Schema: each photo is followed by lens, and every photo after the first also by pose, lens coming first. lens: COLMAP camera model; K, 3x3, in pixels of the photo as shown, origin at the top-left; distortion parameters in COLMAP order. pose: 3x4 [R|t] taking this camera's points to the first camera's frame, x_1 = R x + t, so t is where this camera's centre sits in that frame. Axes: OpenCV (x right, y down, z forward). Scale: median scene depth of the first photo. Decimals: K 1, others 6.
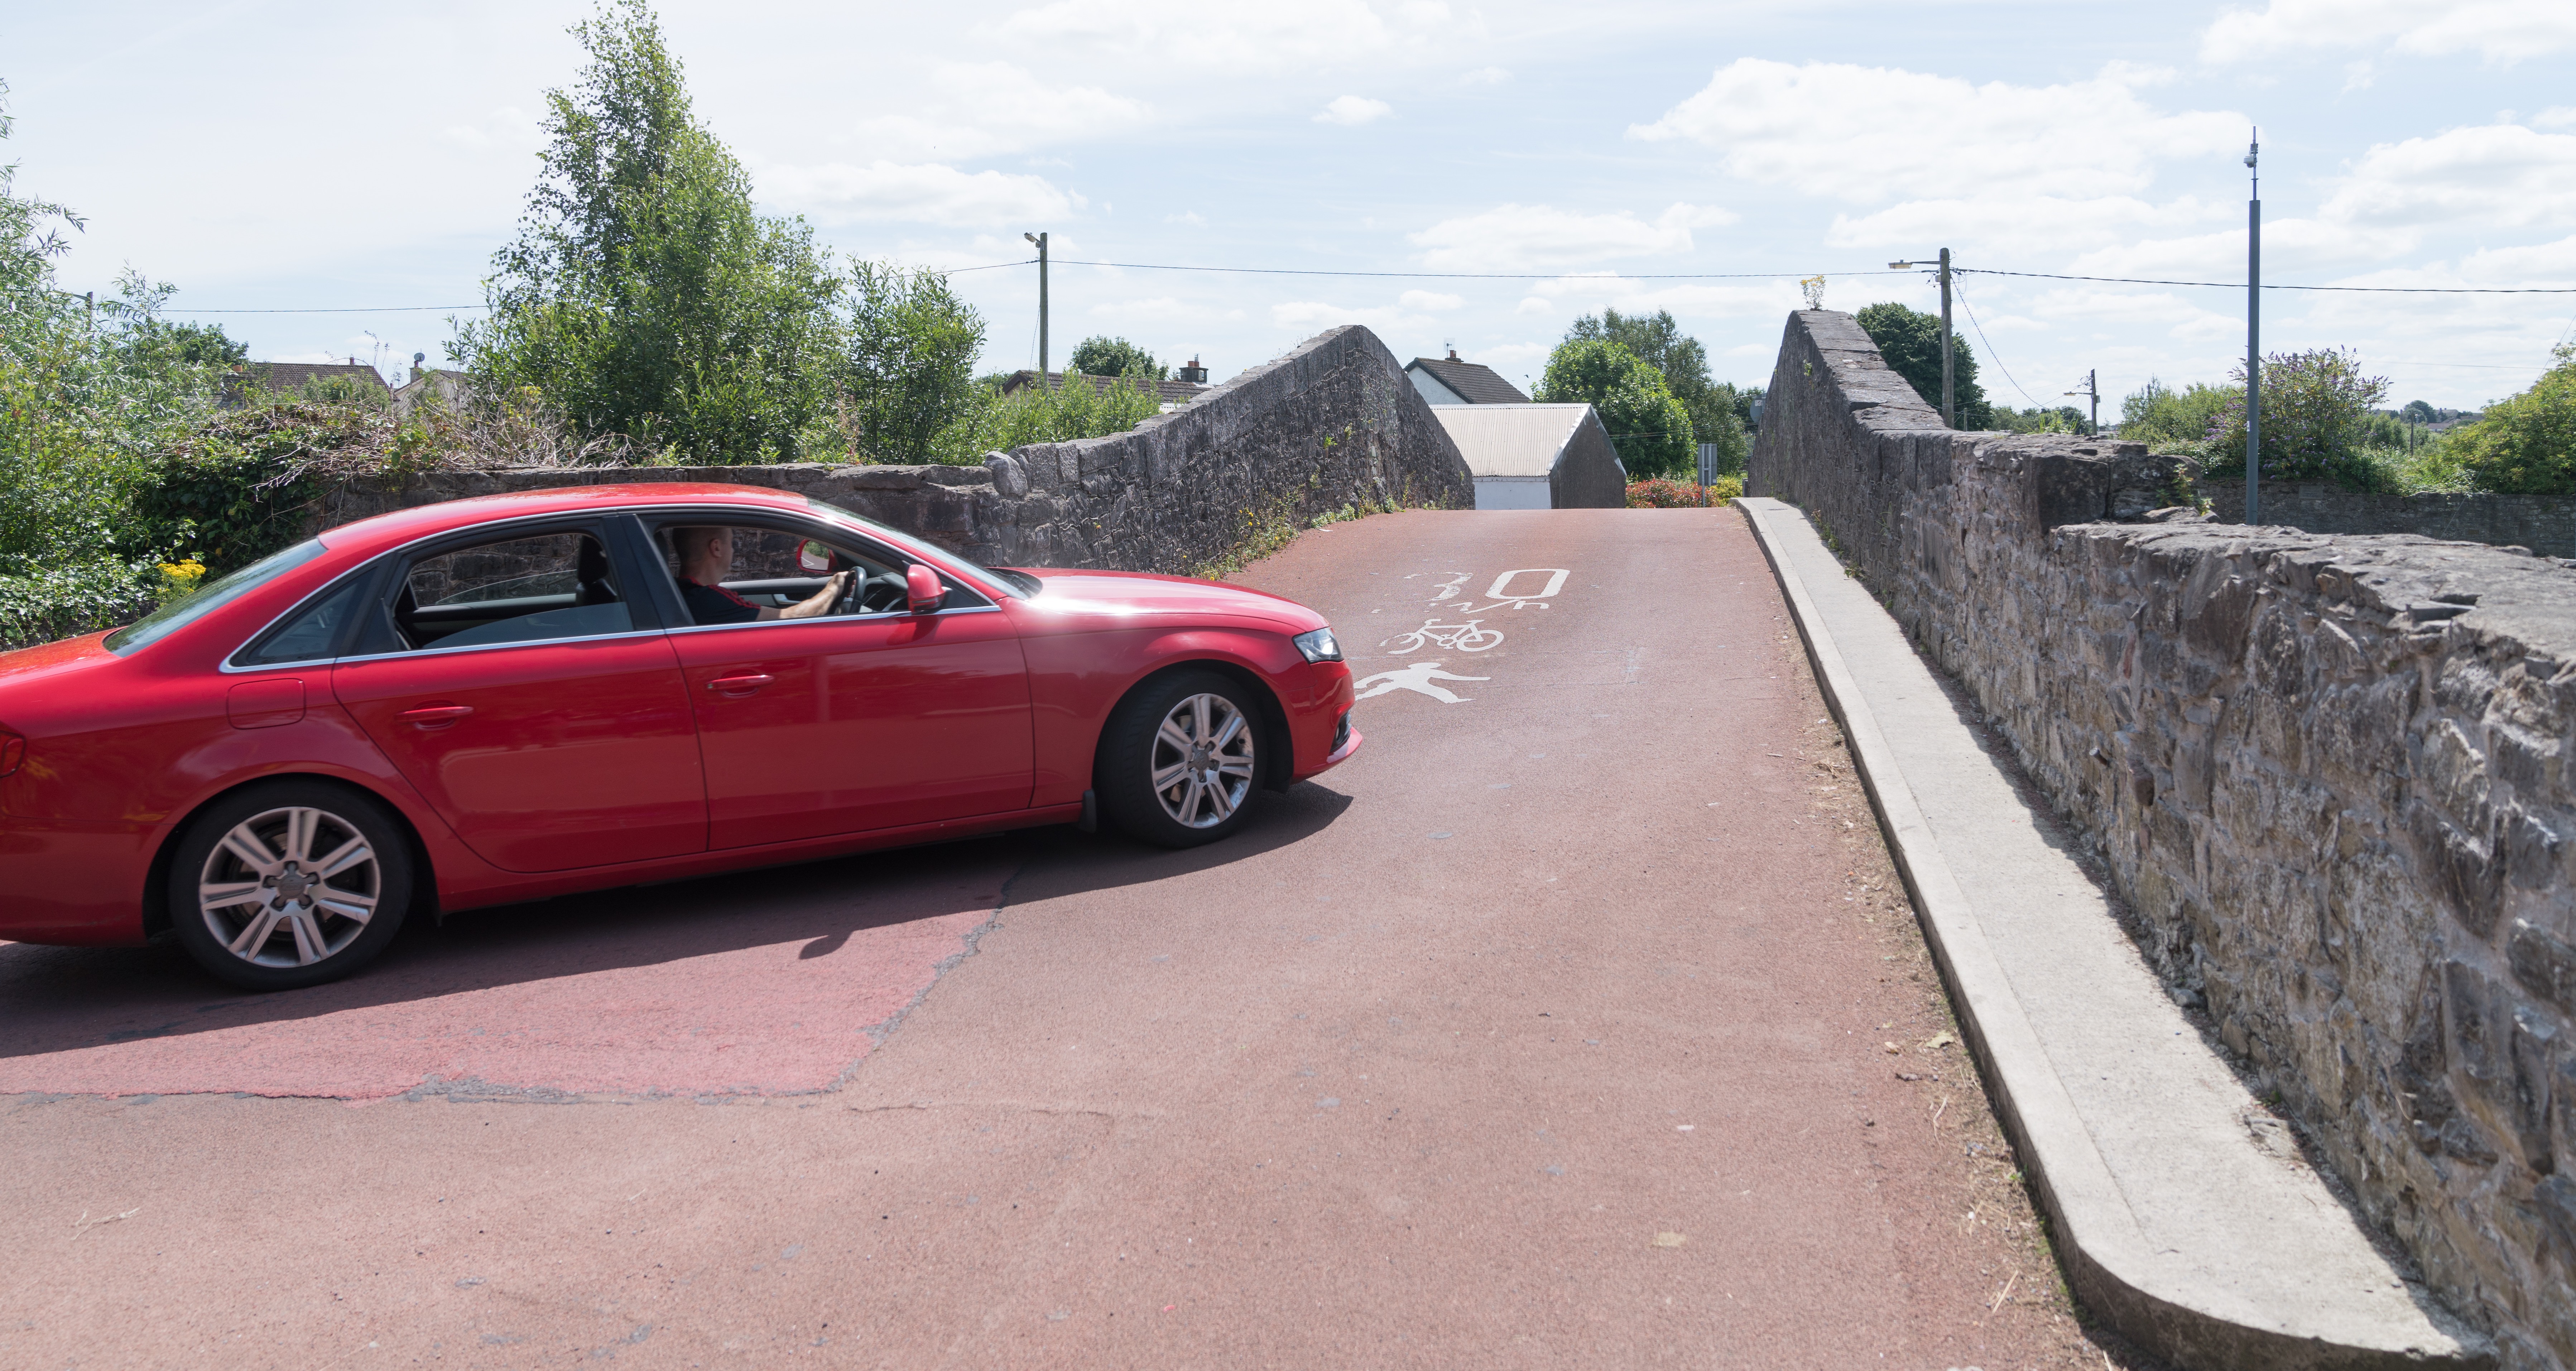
lens RADIAL K [[1833.5, 0, 1442.1], [0, 1833.5, 664.4], [0, 0, 1]] dist [-0.001137, 0.006832]
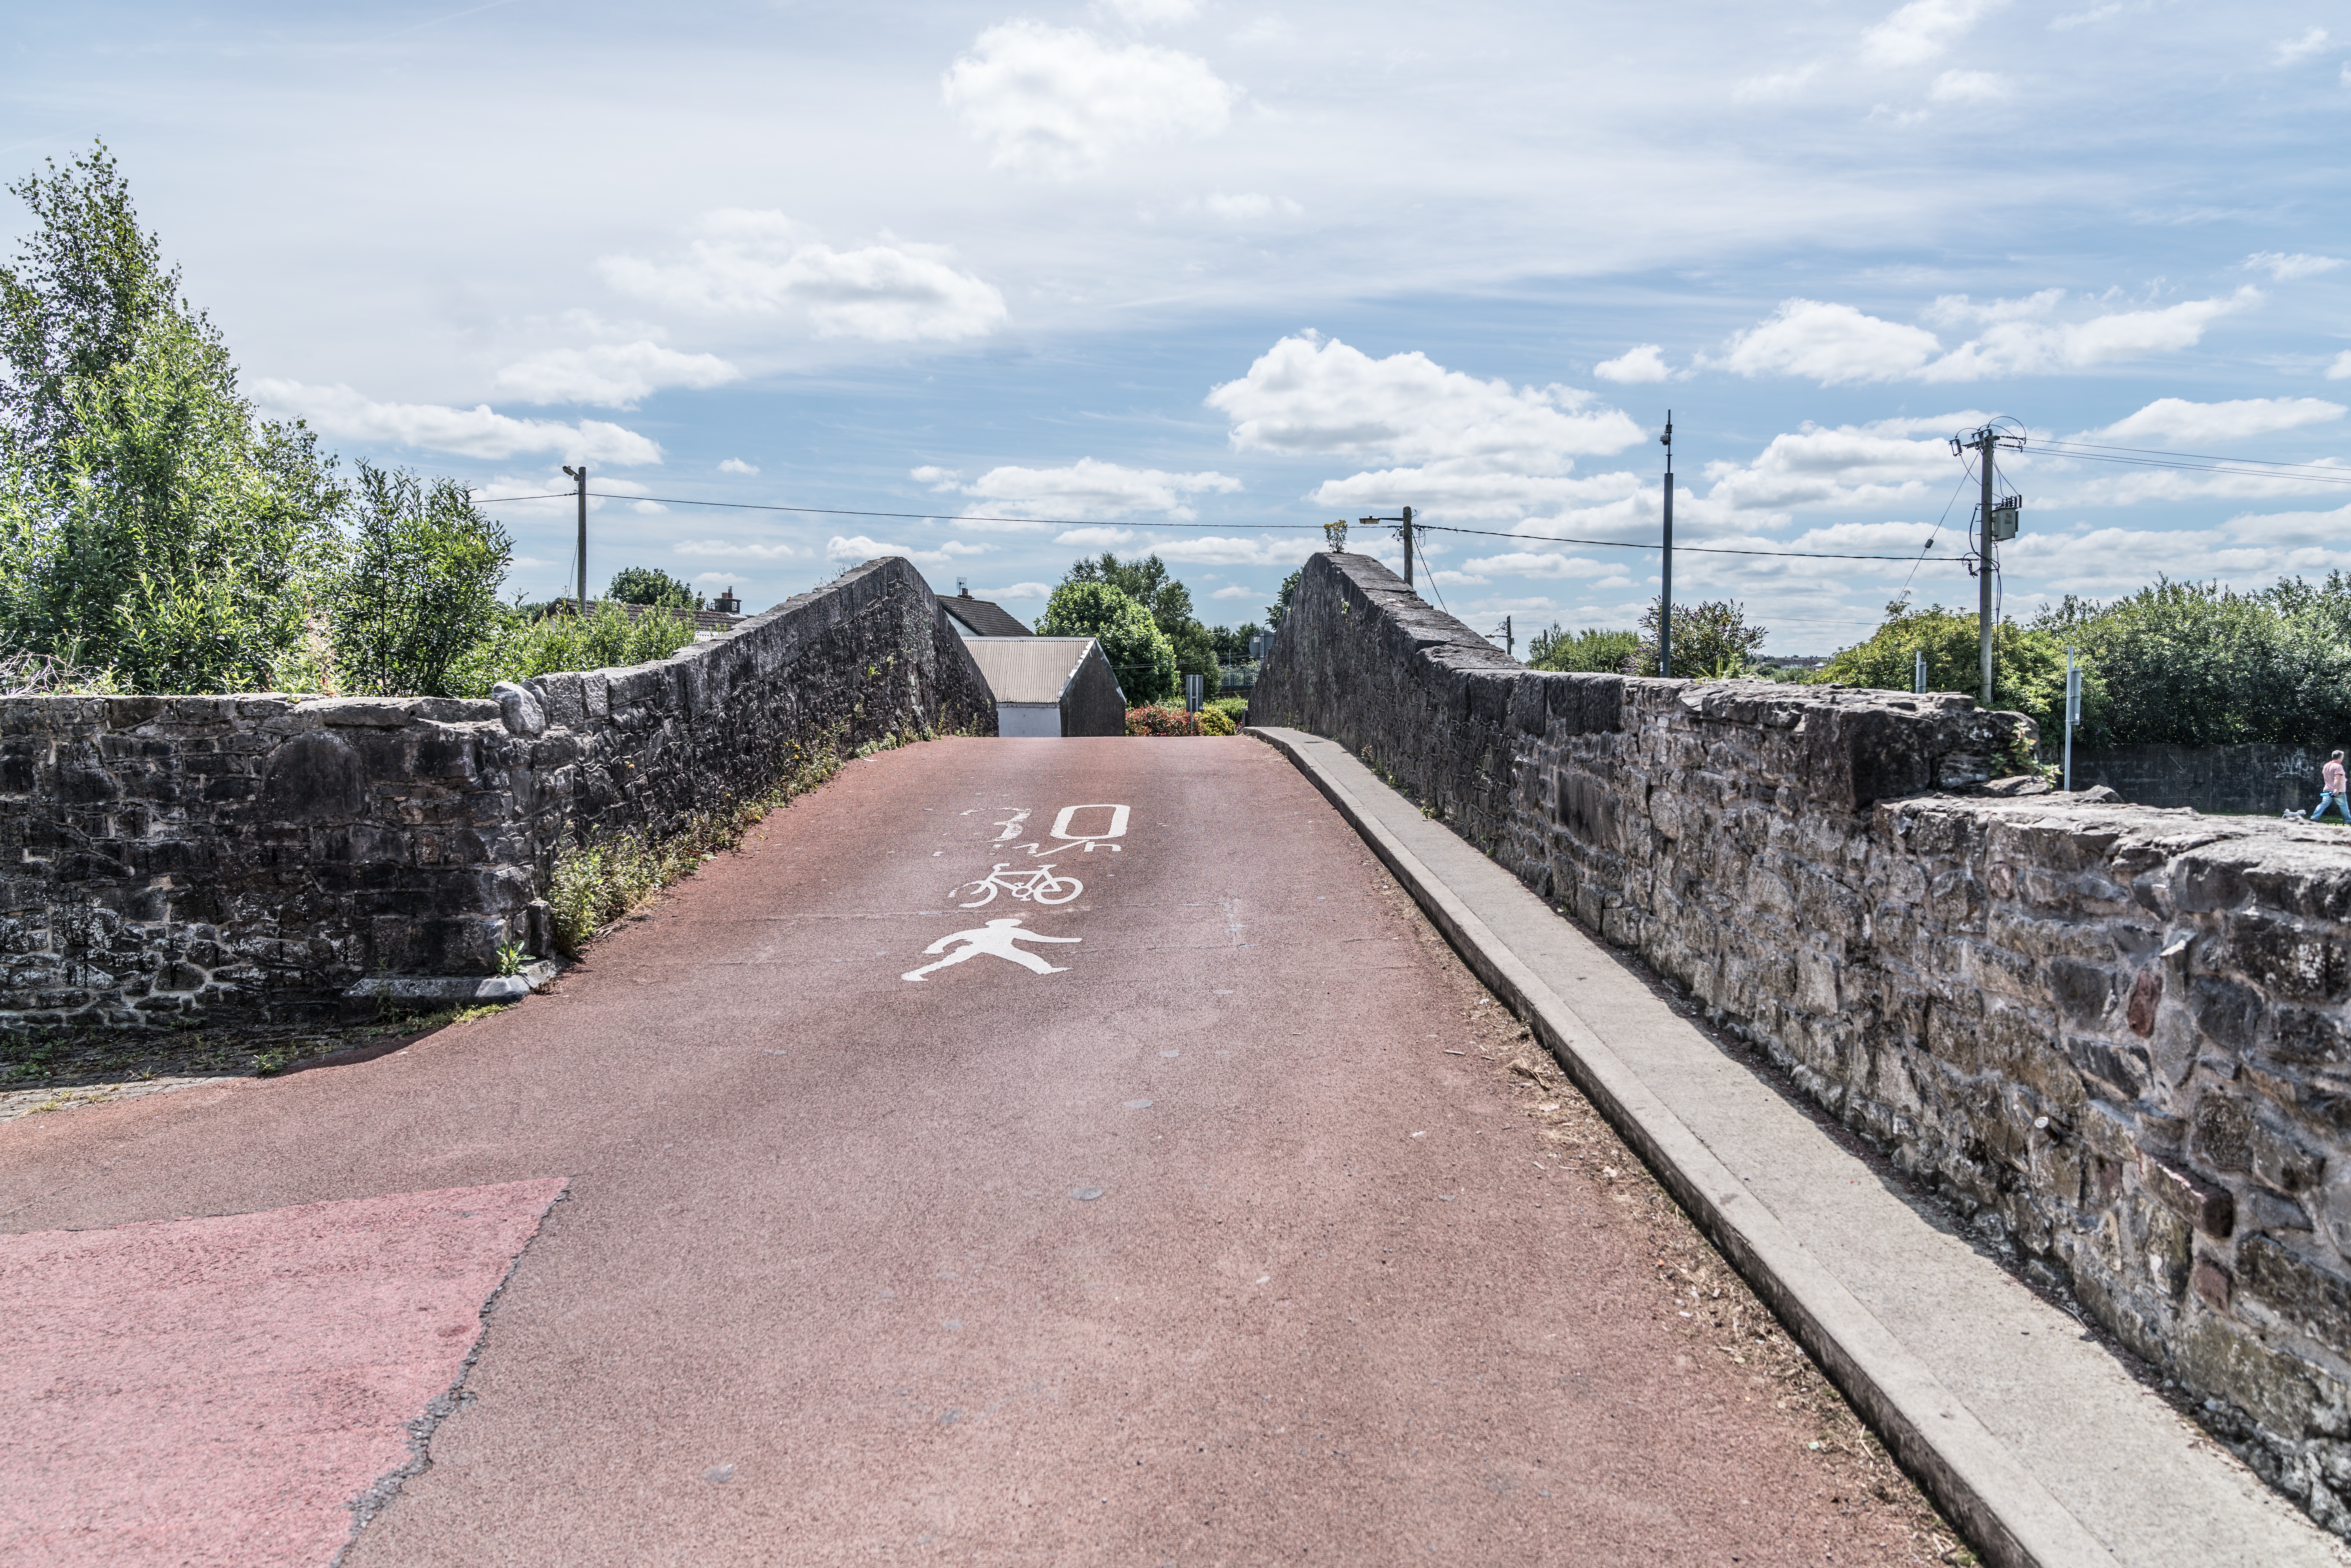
lens RADIAL K [[1582.0, 0, 1176.4], [0, 1582.0, 838.1], [0, 0, 1]] dist [-0.008035, 0.004821]
pose [[0.989630, -0.002151, 0.143623, -0.040730], [0.004365, 0.999876, -0.015104, -0.031469], [-0.143573, 0.015575, 0.989517, 0.232592]]
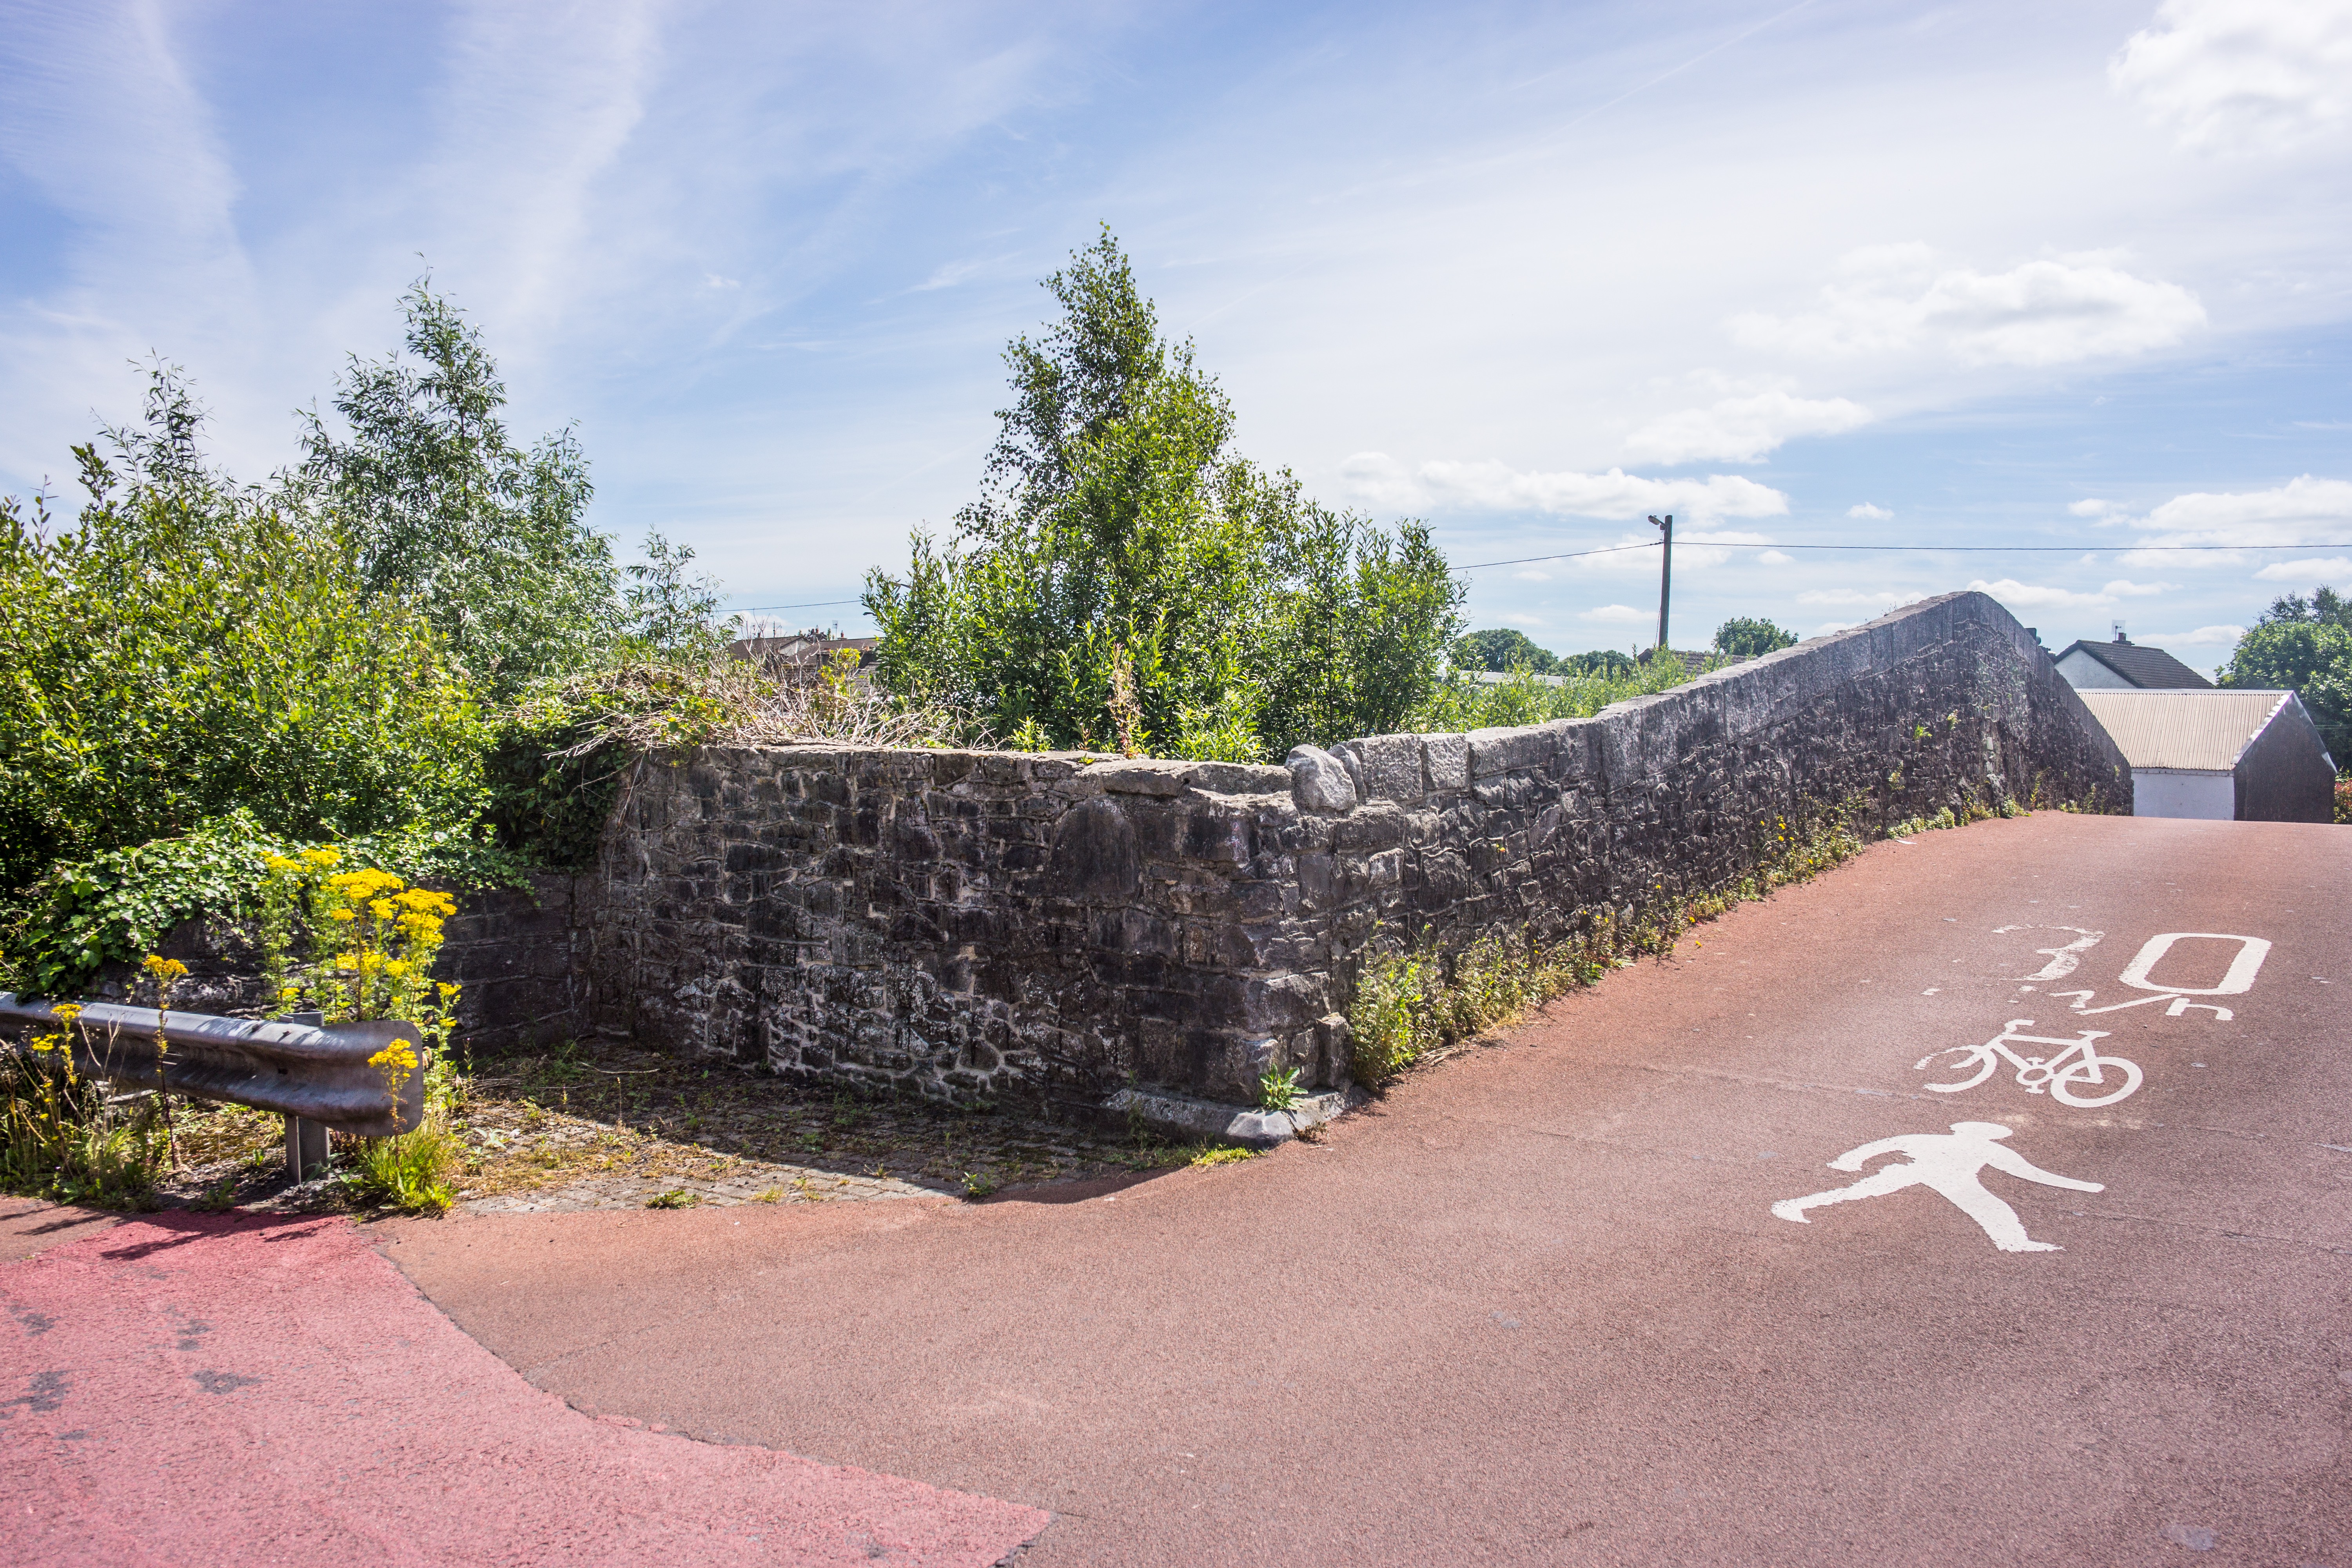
lens RADIAL K [[1569.1, 0, 1229.5], [0, 1569.1, 791.8], [0, 0, 1]] dist [-0.008826, 0.001513]
pose [[0.871209, 0.051117, -0.488244, 0.021716], [-0.085063, 0.995239, -0.047587, -0.068610], [0.483487, 0.082990, 0.871409, 0.473868]]
